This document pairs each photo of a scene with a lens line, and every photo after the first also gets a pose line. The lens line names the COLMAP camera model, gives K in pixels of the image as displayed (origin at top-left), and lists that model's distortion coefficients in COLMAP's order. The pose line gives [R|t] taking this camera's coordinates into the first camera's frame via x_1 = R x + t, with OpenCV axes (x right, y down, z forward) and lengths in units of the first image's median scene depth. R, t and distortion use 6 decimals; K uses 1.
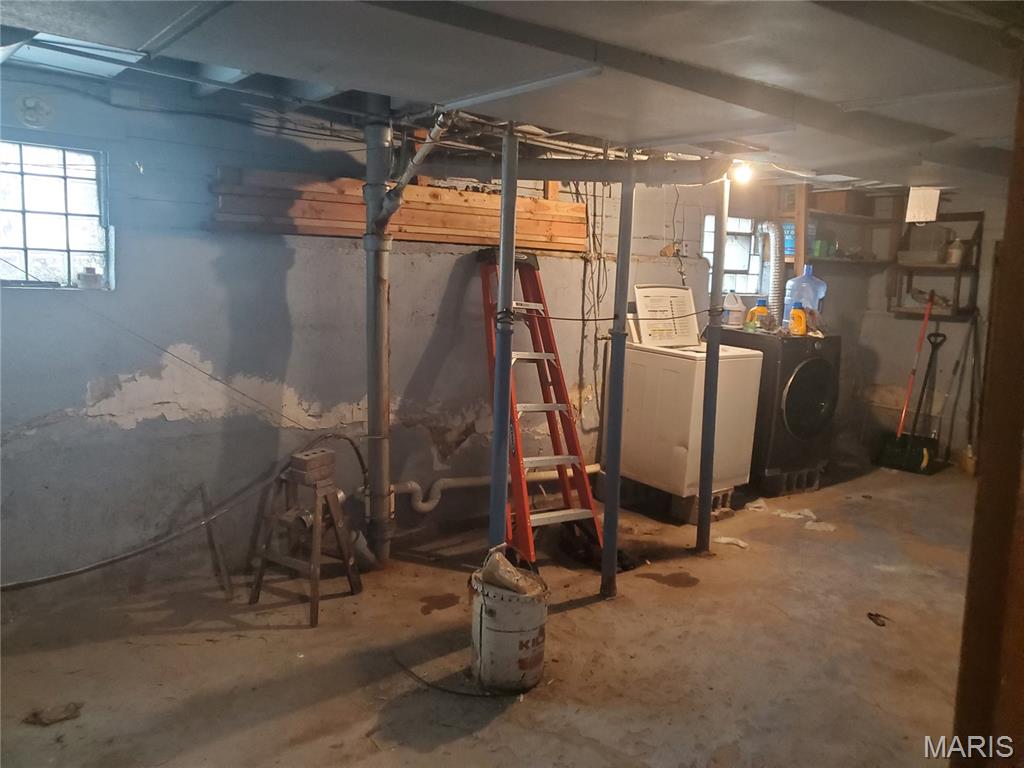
lens RADIAL K [[786.2, 0, 512.0], [0, 786.2, 384.0], [0, 0, 1]] dist [0.009449, 0.001791]
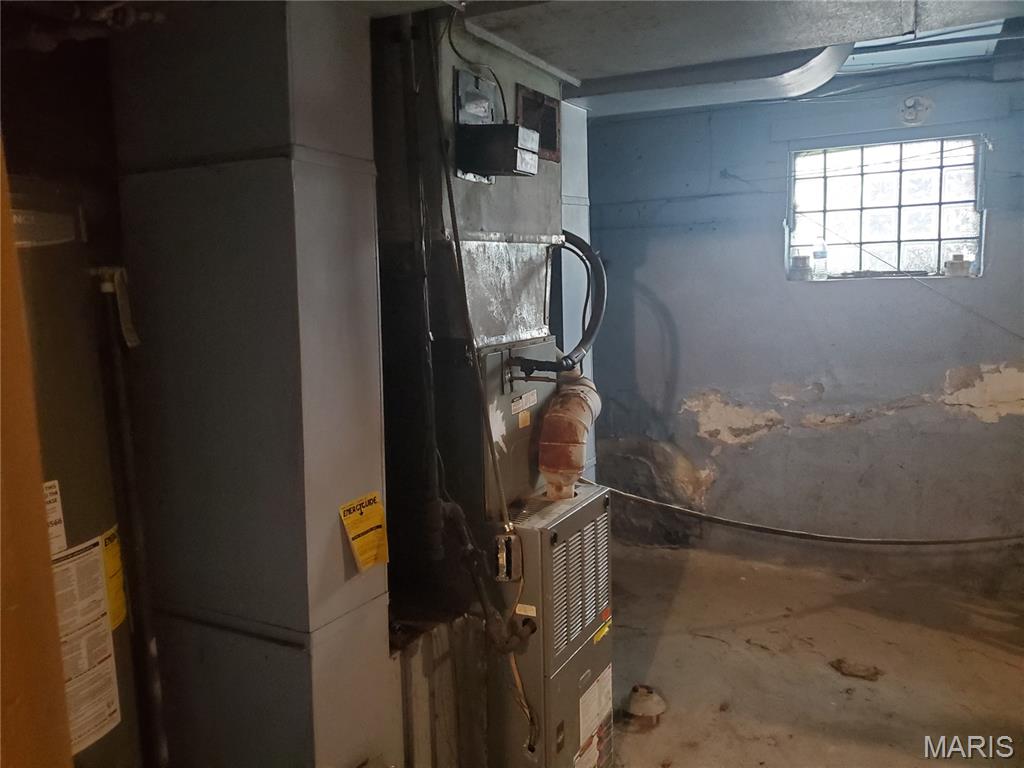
lens RADIAL K [[800.5, 0, 512.0], [0, 800.5, 384.0], [0, 0, 1]] dist [-0.013992, 0.039130]
pose [[0.401544, 0.080732, -0.912274, 0.125777], [-0.078201, 0.995492, 0.053676, 0.003149], [0.912495, 0.049788, 0.406047, 0.063418]]
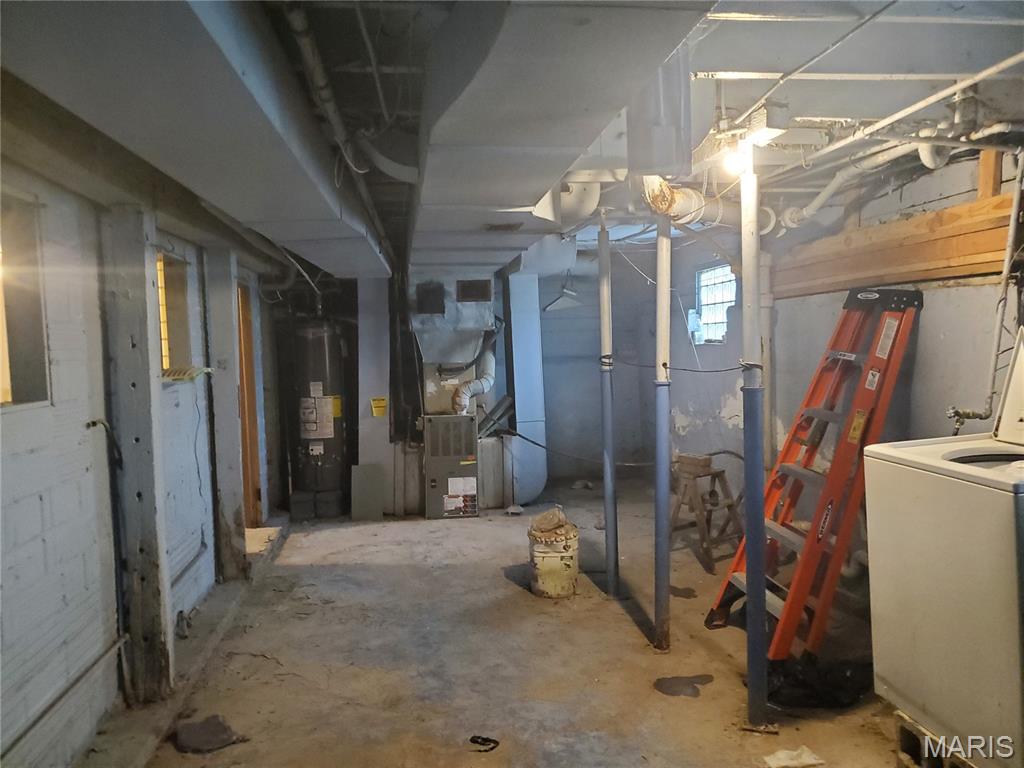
lens RADIAL K [[786.2, 0, 512.0], [0, 786.2, 384.0], [0, 0, 1]] dist [0.009449, 0.001791]
pose [[-0.501708, 0.042237, -0.864005, 1.004344], [-0.094695, 0.990123, 0.103390, -0.135623], [0.859838, 0.133689, -0.492753, 1.218236]]
